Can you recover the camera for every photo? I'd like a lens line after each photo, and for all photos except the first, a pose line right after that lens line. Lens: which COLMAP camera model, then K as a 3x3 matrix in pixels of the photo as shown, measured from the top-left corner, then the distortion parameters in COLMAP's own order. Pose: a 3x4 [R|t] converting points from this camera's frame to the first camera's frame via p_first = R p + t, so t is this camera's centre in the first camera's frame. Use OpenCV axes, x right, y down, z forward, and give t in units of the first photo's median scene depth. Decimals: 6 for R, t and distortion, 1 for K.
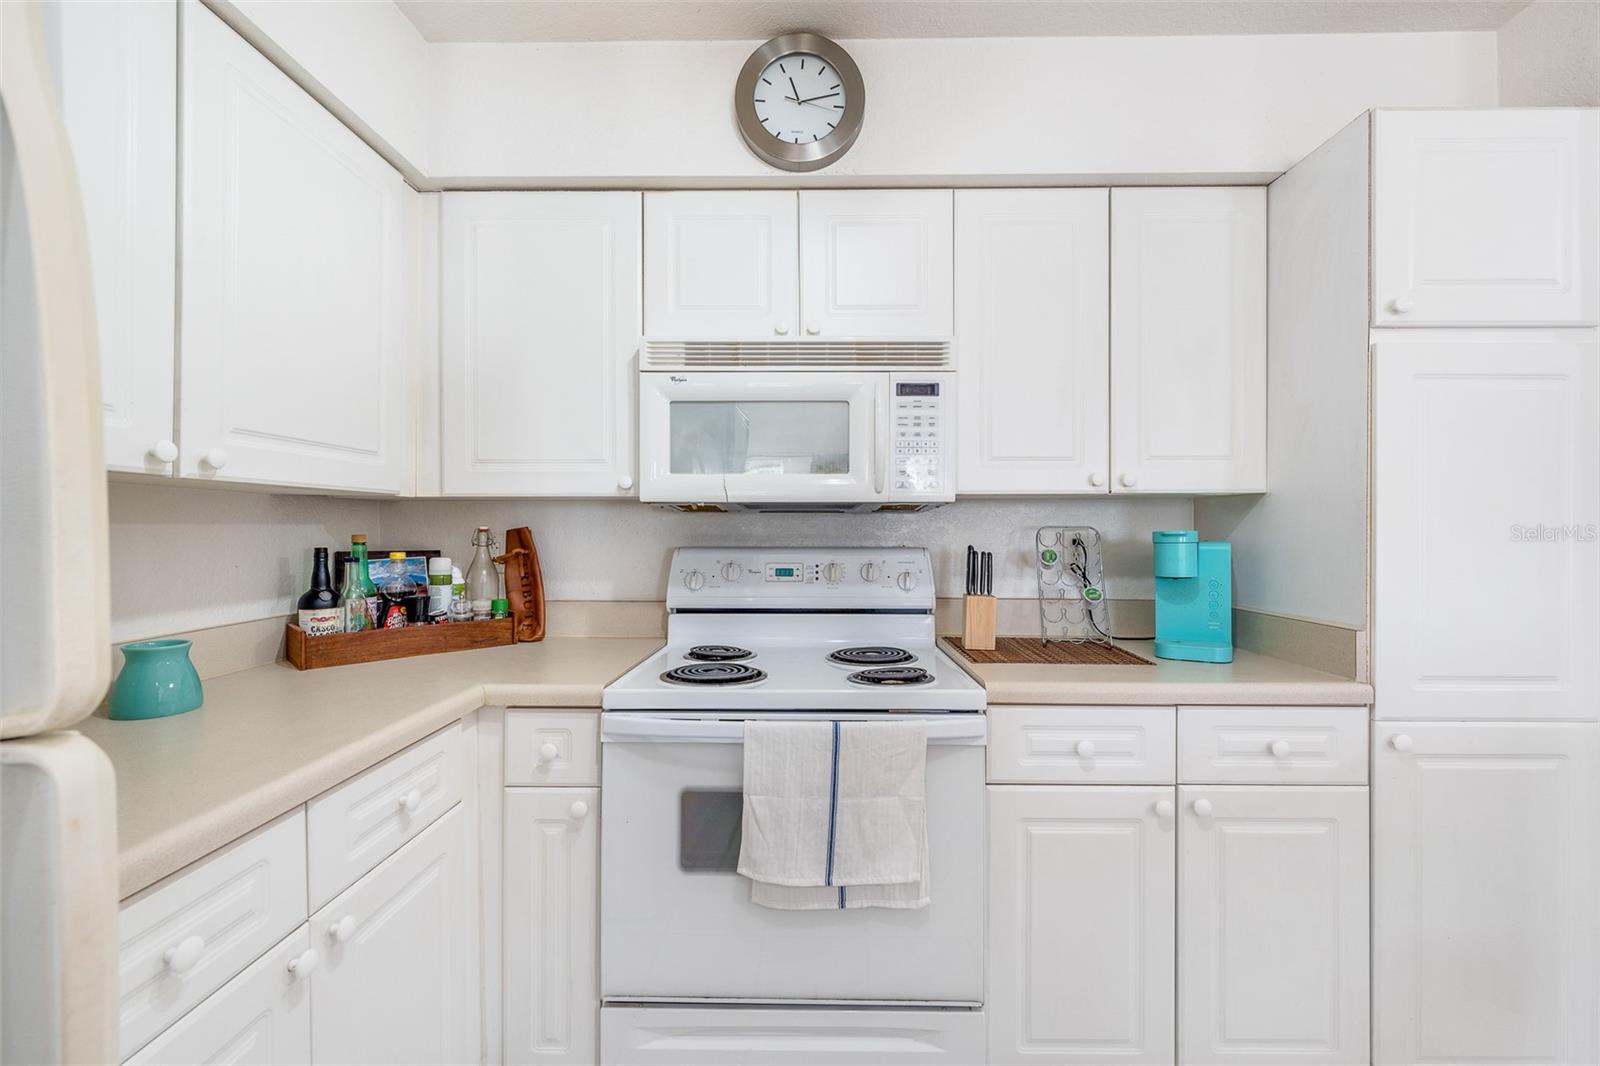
lens RADIAL K [[666.1, 0, 803.4], [0, 666.1, 522.4], [0, 0, 1]] dist [0.000575, -0.000116]
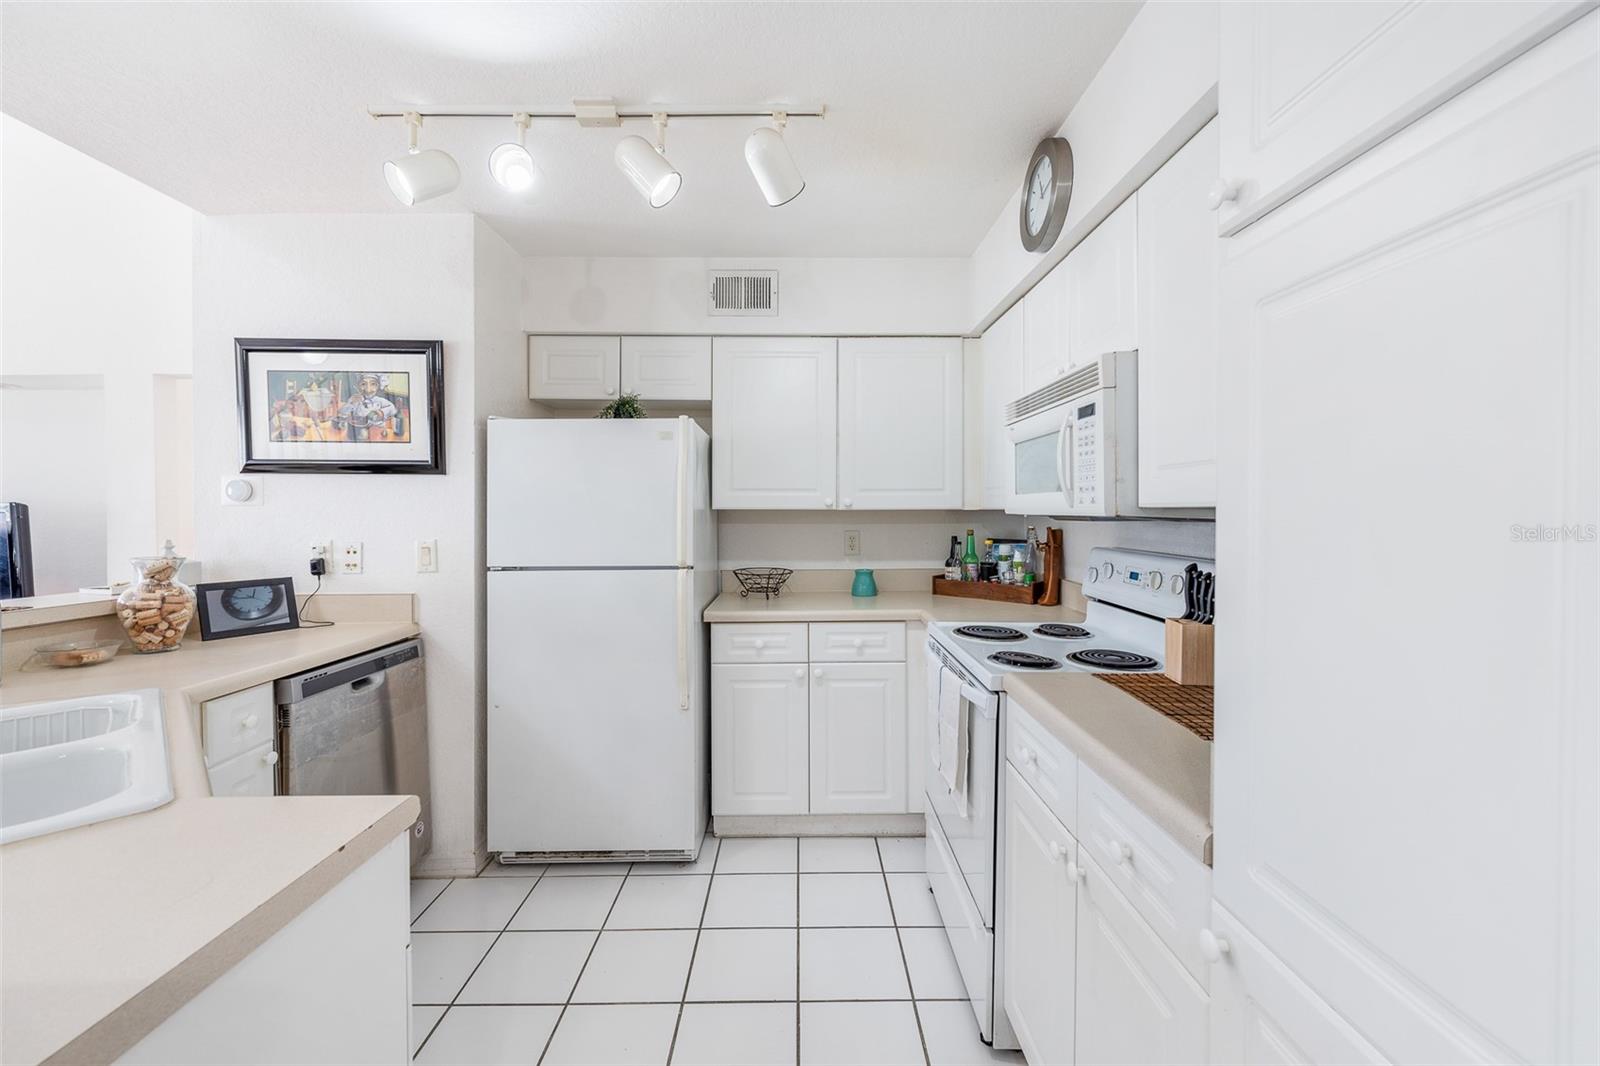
lens RADIAL K [[653.1, 0, 799.4], [0, 653.1, 515.8], [0, 0, 1]] dist [0.000643, -0.000076]
pose [[0.035881, 0.008875, -0.999317, 1.203361], [0.011991, 0.999885, 0.009310, -0.047498], [0.999284, -0.012316, 0.035771, 0.489089]]
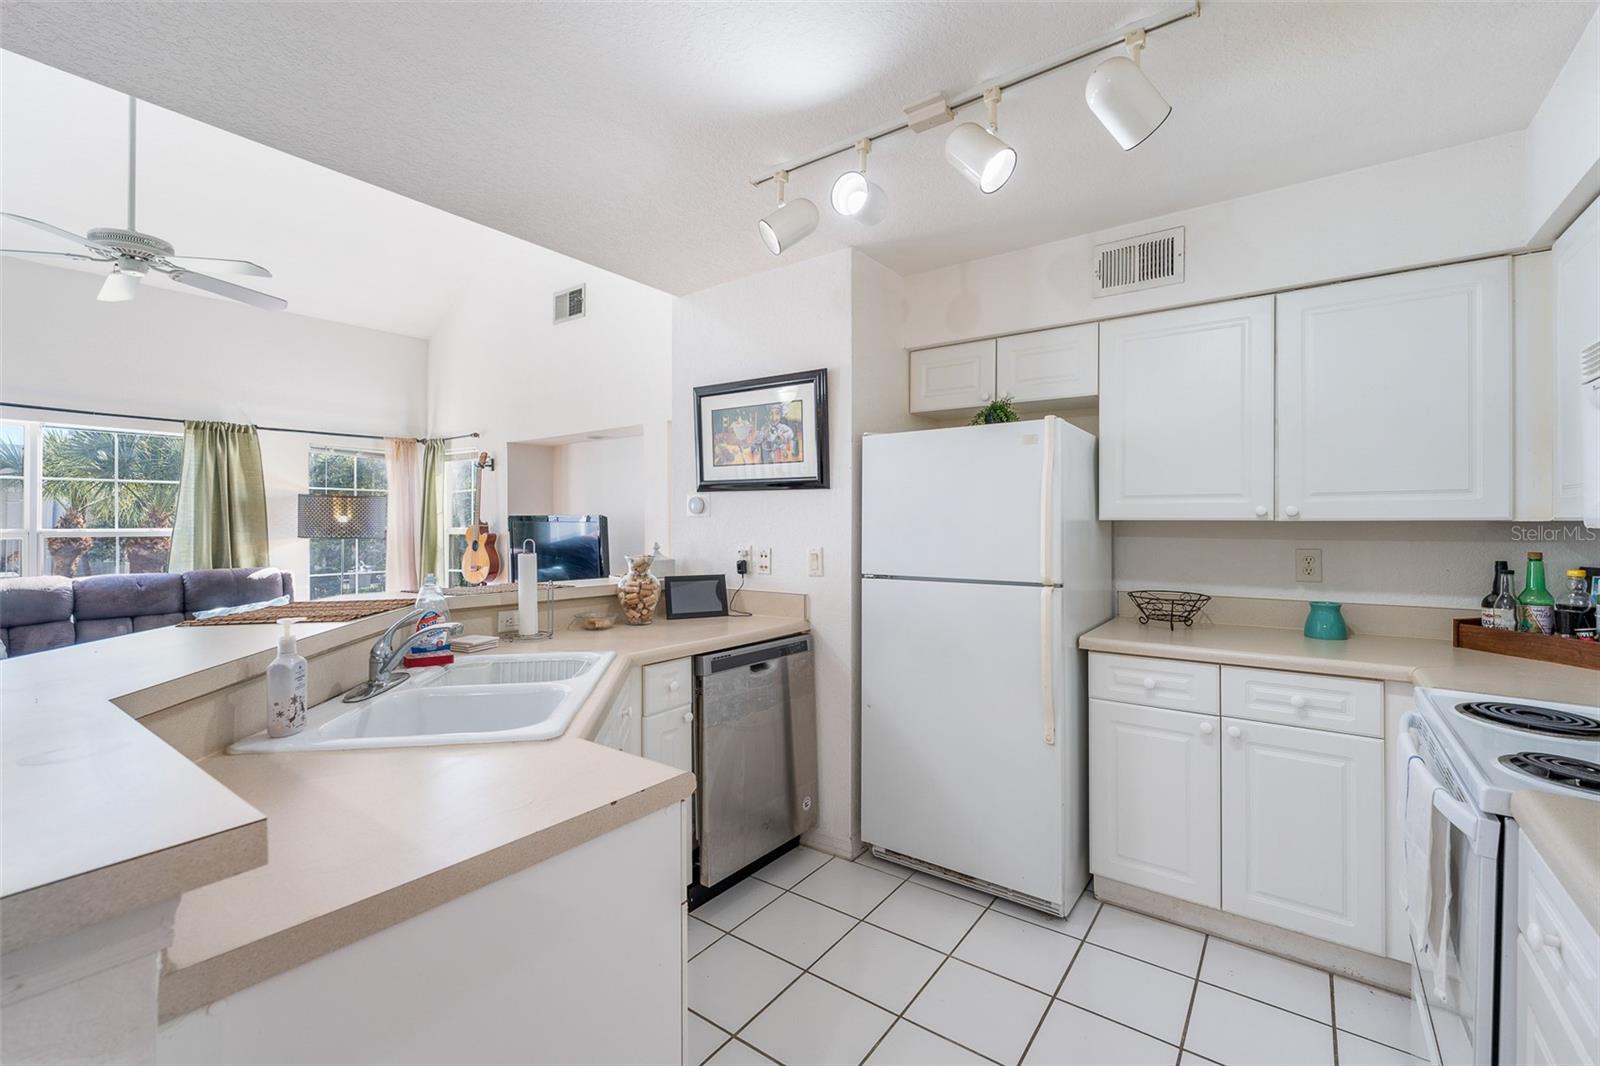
lens RADIAL K [[666.1, 0, 803.4], [0, 666.1, 522.4], [0, 0, 1]] dist [0.000575, -0.000116]
pose [[-0.562623, 0.002424, -0.826710, 1.112144], [0.009111, 0.999953, -0.003268, -0.047013], [0.826663, -0.009371, -0.562619, 0.629004]]
